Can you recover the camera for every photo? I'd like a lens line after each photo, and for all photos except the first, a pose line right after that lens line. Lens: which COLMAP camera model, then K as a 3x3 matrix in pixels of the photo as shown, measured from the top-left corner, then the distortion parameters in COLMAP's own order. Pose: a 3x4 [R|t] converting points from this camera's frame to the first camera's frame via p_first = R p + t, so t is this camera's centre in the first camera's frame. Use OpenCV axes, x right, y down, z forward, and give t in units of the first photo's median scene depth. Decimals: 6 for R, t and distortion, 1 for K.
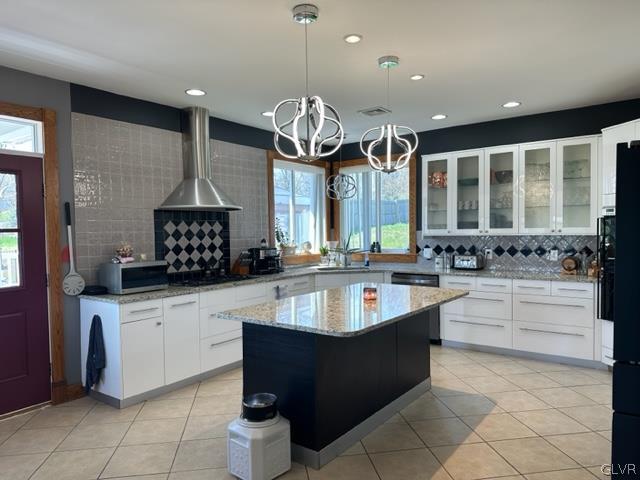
lens RADIAL K [[451.4, 0, 324.7], [0, 451.4, 241.1], [0, 0, 1]] dist [0.043698, -0.046713]
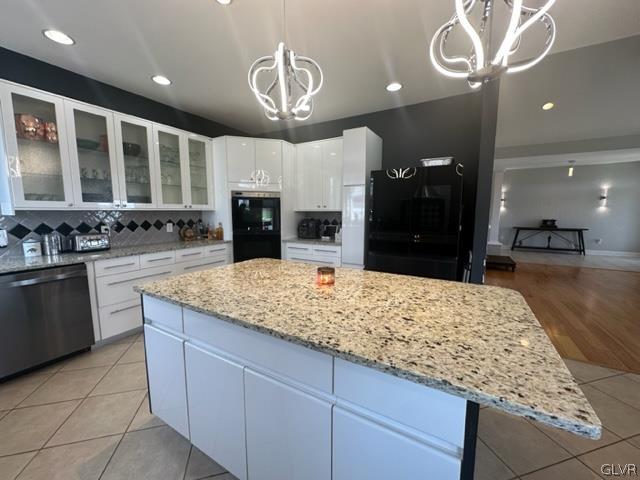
lens RADIAL K [[254.2, 0, 321.6], [0, 254.2, 240.6], [0, 0, 1]] dist [0.000225, 0.000003]
pose [[-0.105762, -0.104856, 0.988848, -0.238598], [0.025440, 0.993814, 0.108104, 0.003861], [-0.994066, 0.036589, -0.102440, 0.751169]]
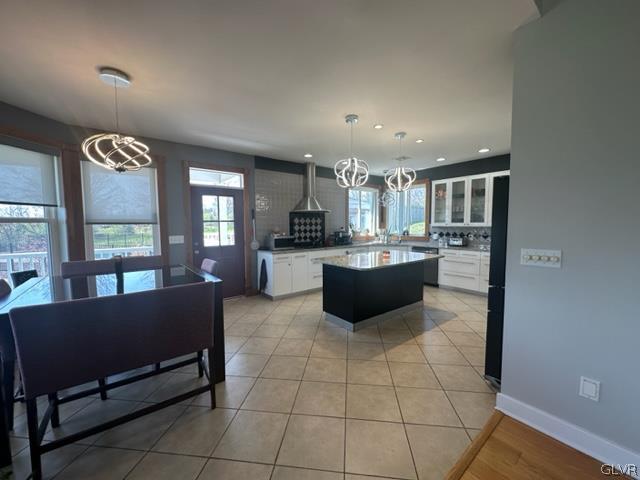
lens RADIAL K [[254.2, 0, 318.8], [0, 254.2, 237.7], [0, 0, 1]] dist [0.000225, 0.000003]
pose [[0.962354, 0.024841, -0.270662, 0.078473], [-0.016561, 0.999324, 0.032832, 0.008838], [0.271295, -0.027114, 0.962114, -0.106104]]
